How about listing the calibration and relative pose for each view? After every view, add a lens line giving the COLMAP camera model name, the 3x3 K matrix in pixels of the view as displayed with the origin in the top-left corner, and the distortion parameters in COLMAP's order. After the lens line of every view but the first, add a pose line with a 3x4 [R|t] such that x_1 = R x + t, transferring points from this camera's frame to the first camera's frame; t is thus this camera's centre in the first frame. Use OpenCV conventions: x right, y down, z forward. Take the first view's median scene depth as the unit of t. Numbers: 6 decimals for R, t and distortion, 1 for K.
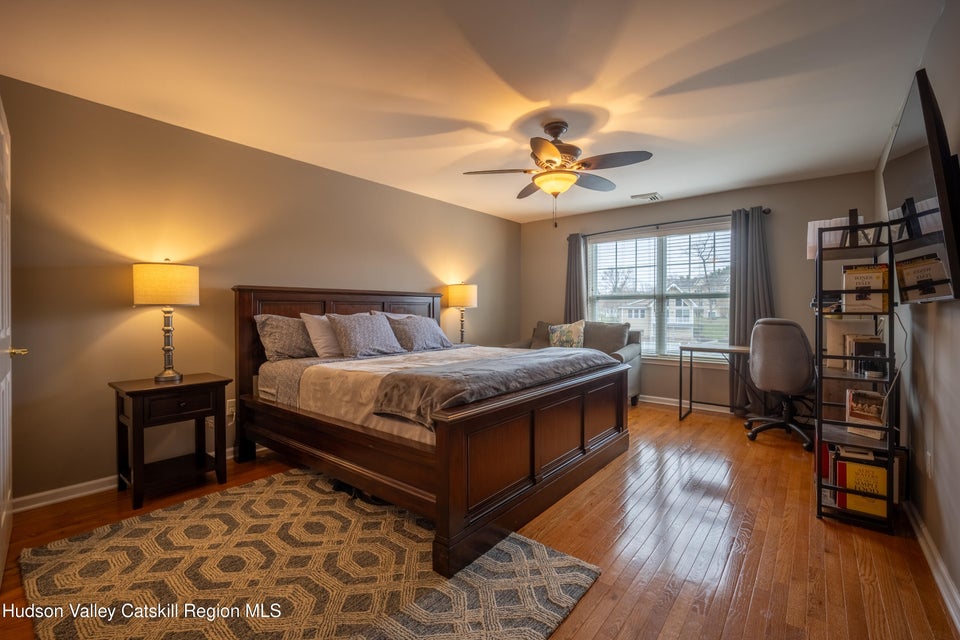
lens RADIAL K [[415.6, 0, 482.1], [0, 415.6, 314.2], [0, 0, 1]] dist [-0.013410, 0.003411]
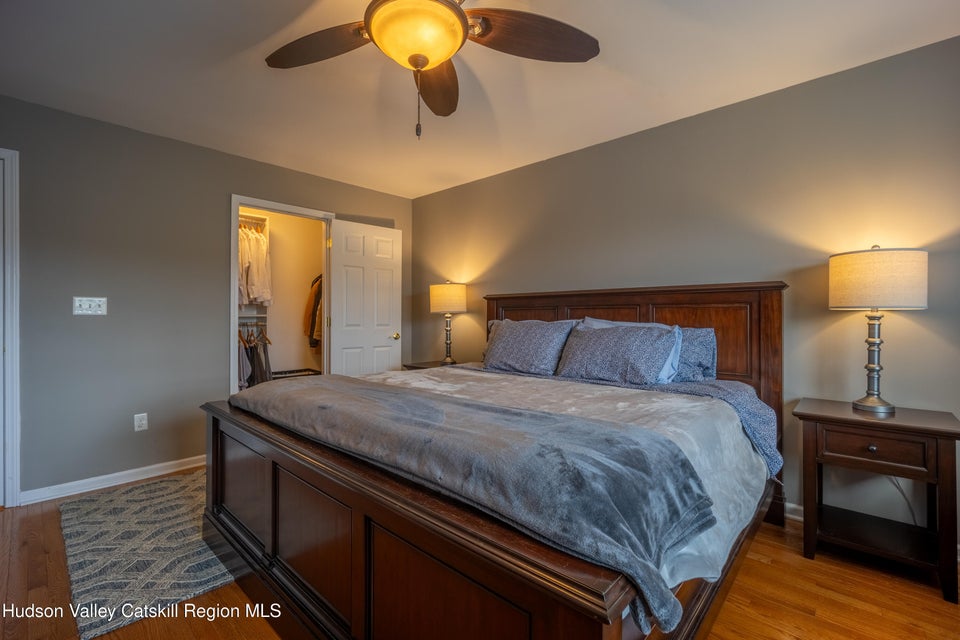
lens RADIAL K [[415.6, 0, 482.1], [0, 415.6, 314.2], [0, 0, 1]] dist [-0.013410, 0.003411]
pose [[-0.065157, -0.003357, -0.997869, 0.625269], [-0.008488, 0.999960, -0.002809, -0.011550], [0.997839, 0.008287, -0.065183, 1.100814]]
